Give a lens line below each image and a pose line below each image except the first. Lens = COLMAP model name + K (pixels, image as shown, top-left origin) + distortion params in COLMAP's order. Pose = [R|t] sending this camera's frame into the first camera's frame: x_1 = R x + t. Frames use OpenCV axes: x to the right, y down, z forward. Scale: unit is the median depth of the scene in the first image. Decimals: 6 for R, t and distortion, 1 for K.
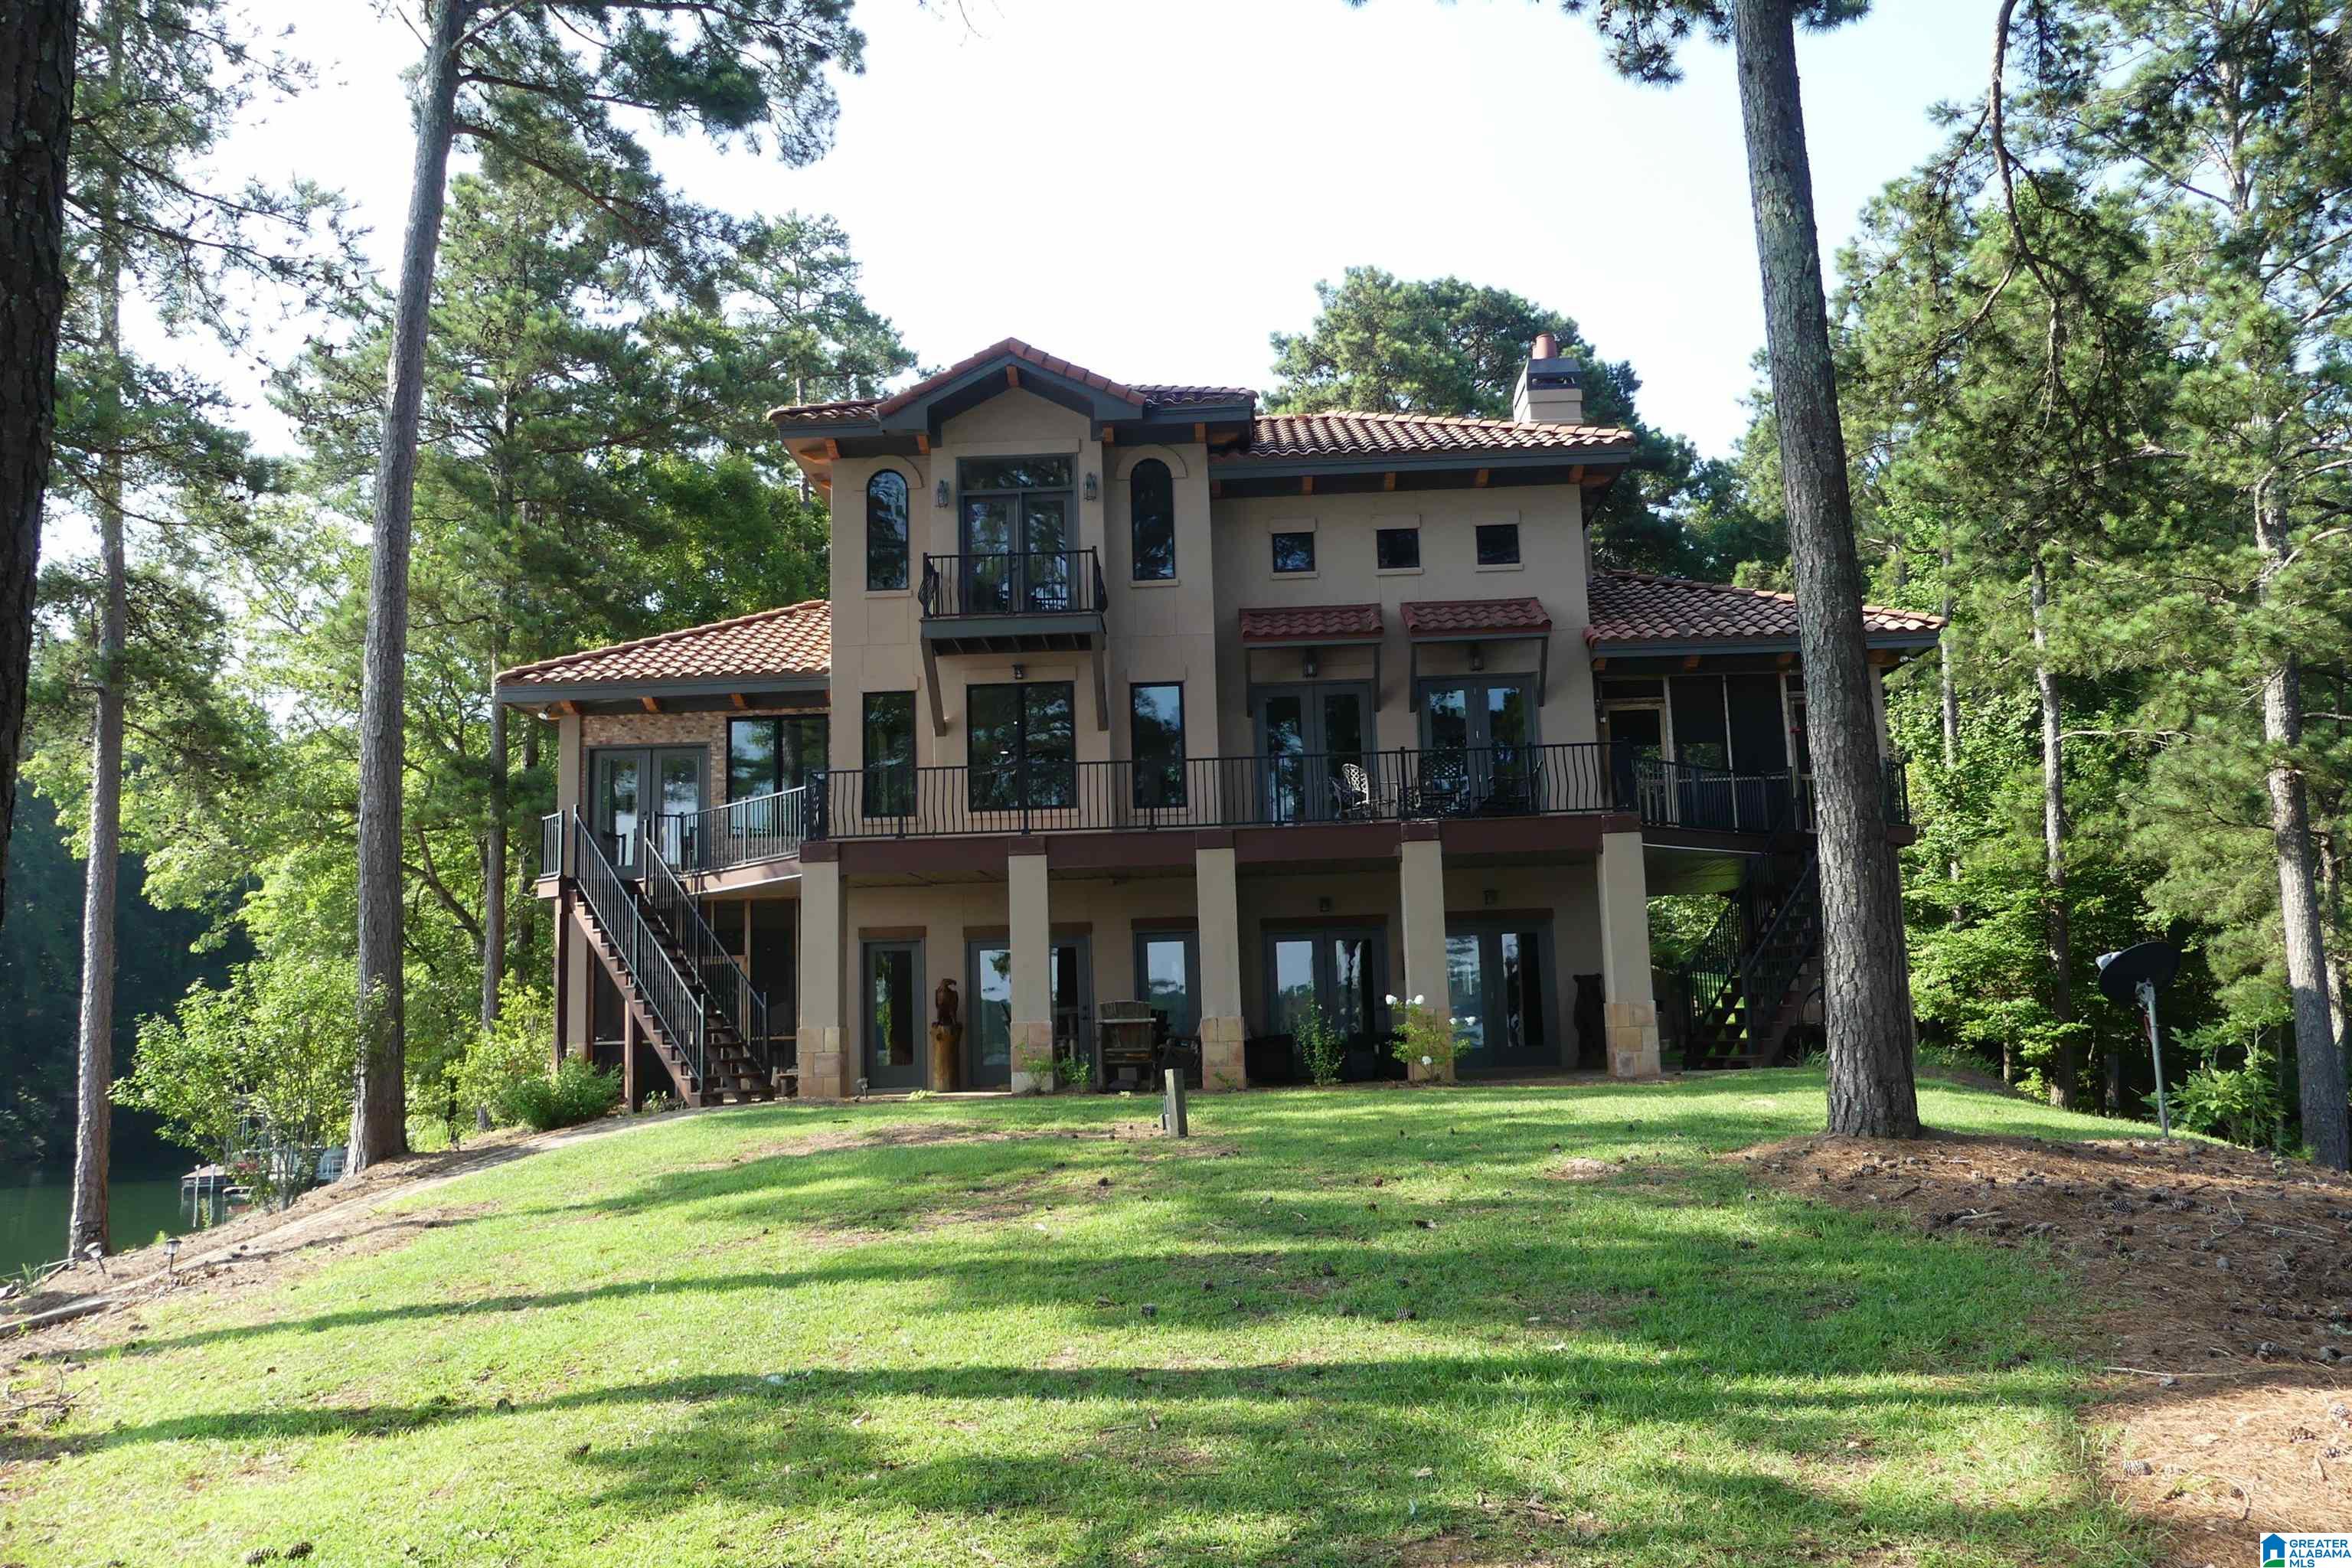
lens RADIAL K [[1808.4, 0, 1170.1], [0, 1808.4, 778.9], [0, 0, 1]] dist [-0.002011, 0.040967]
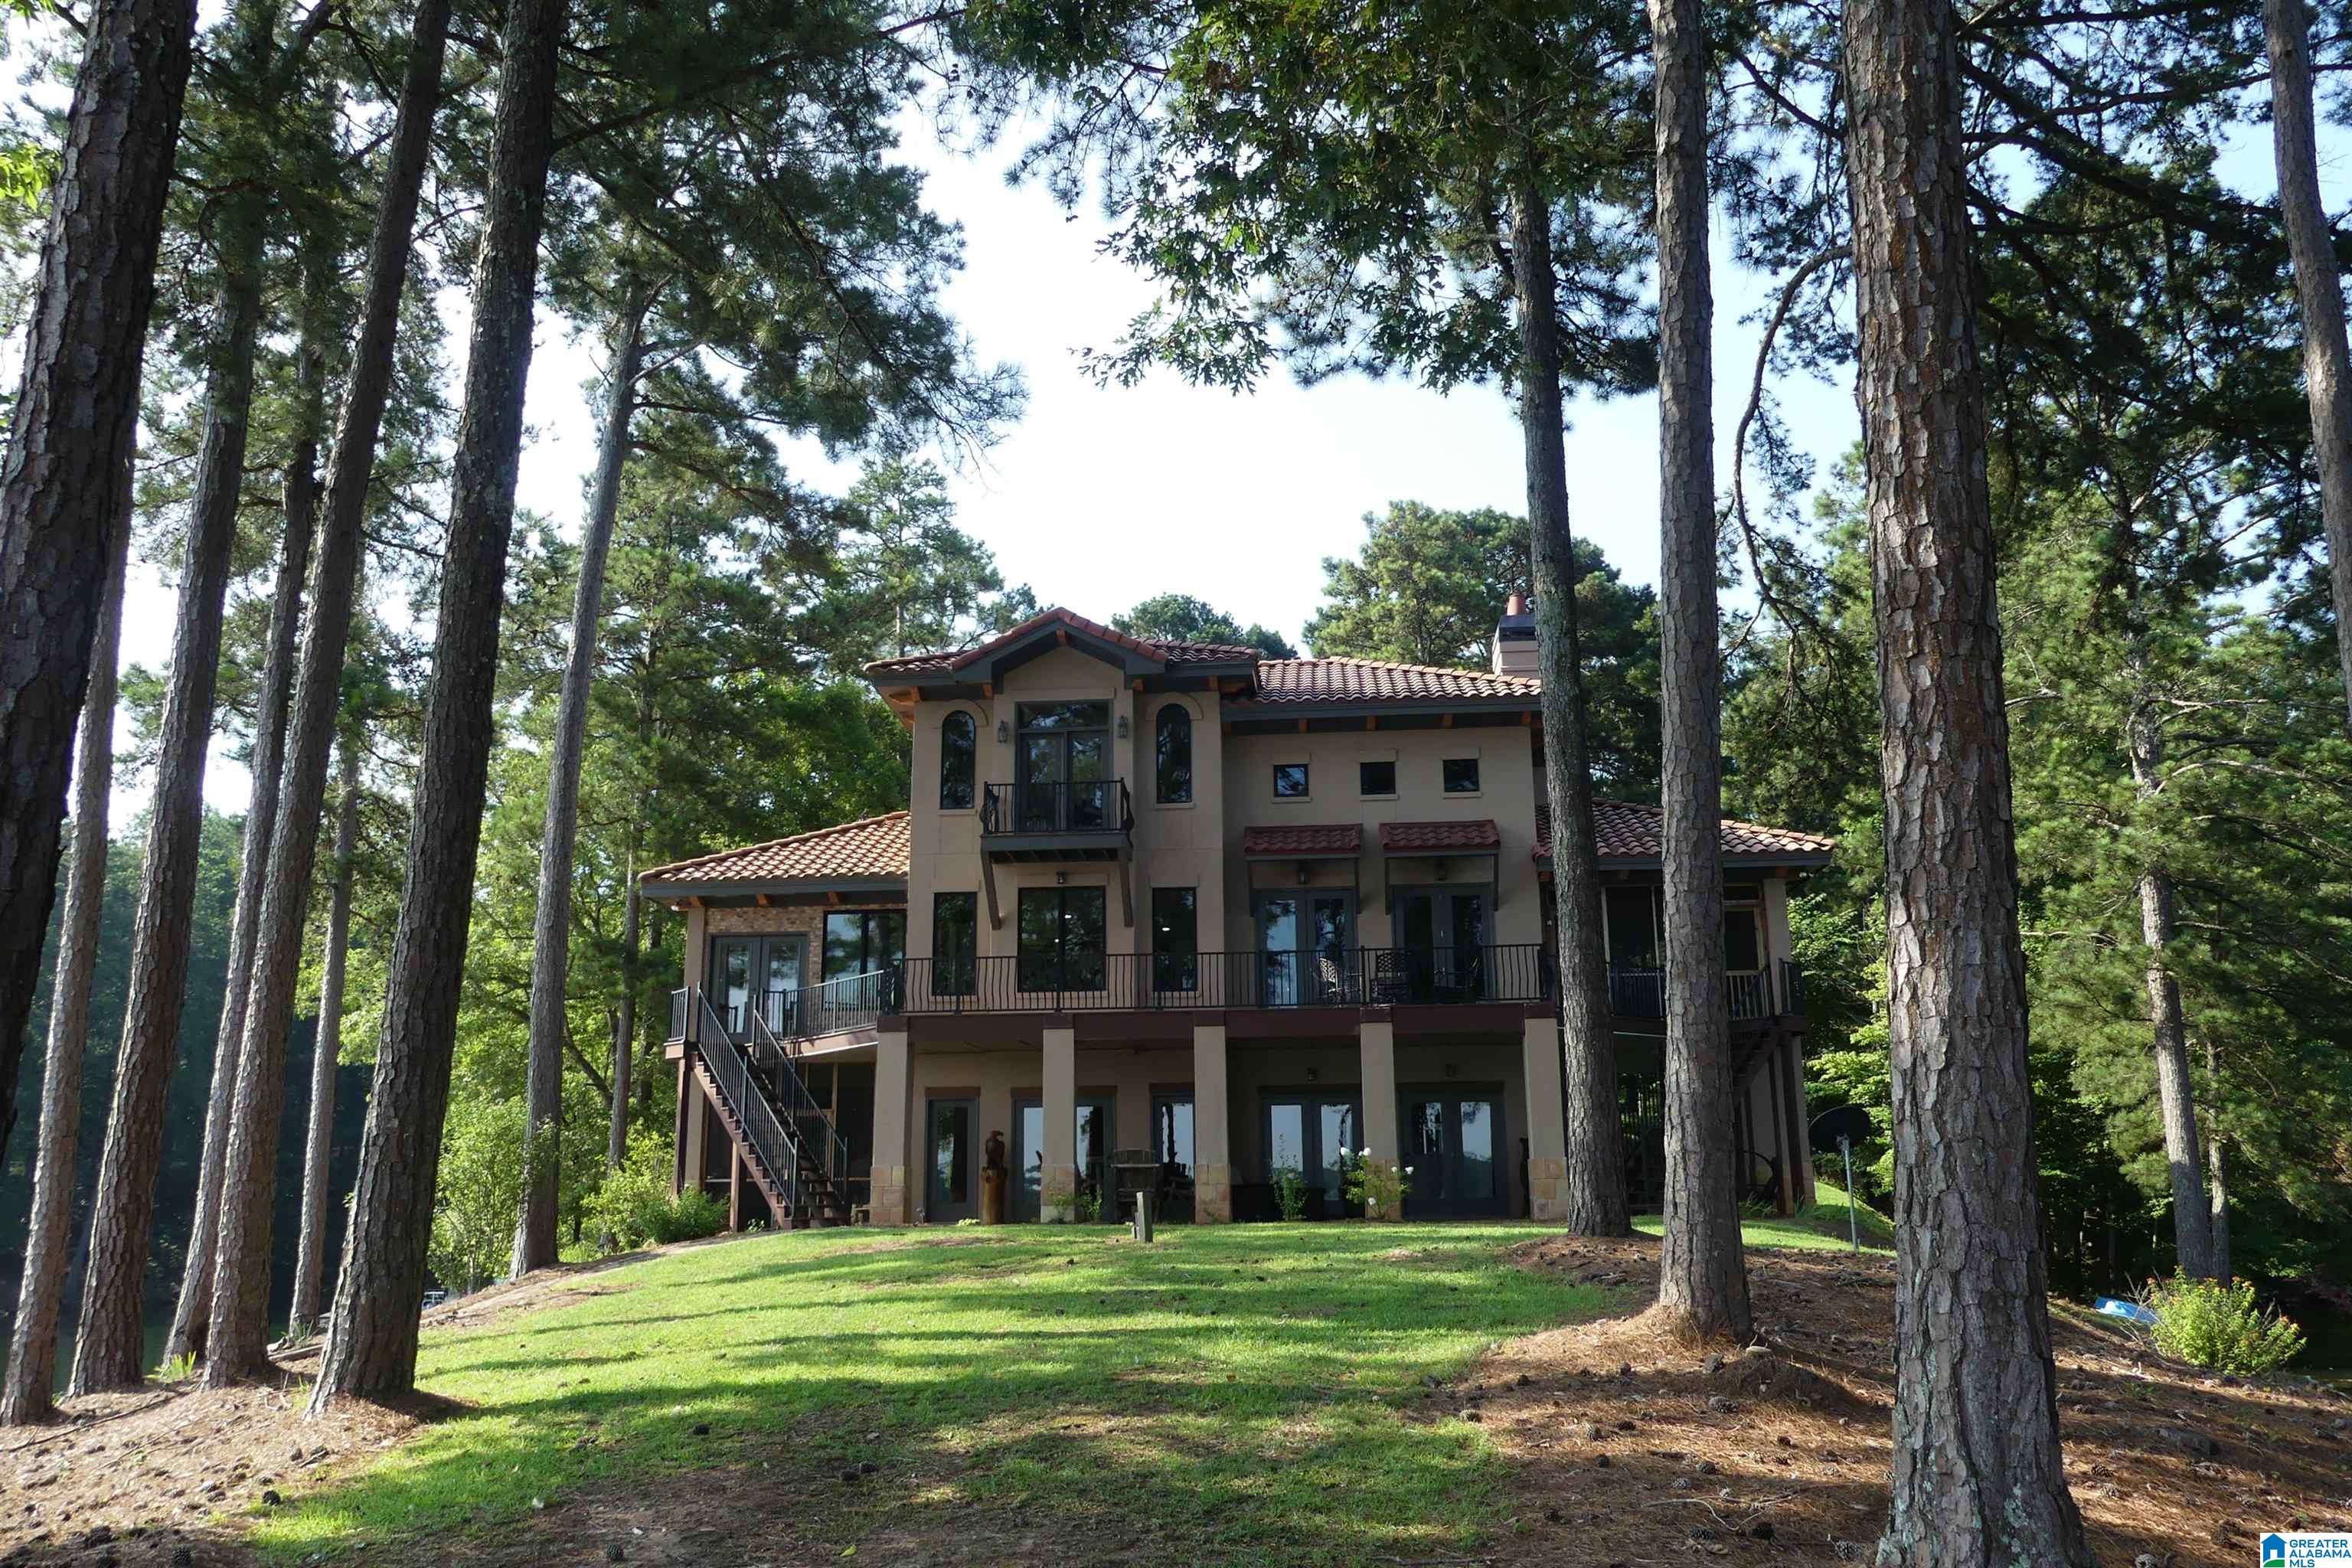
lens RADIAL K [[1777.2, 0, 1176.0], [0, 1777.2, 784.0], [0, 0, 1]] dist [-0.004102, 0.001393]
pose [[0.998792, 0.009060, -0.048300, 0.048650], [-0.013654, 0.995321, -0.095650, -0.008022], [0.047207, 0.096194, 0.994243, -0.185893]]
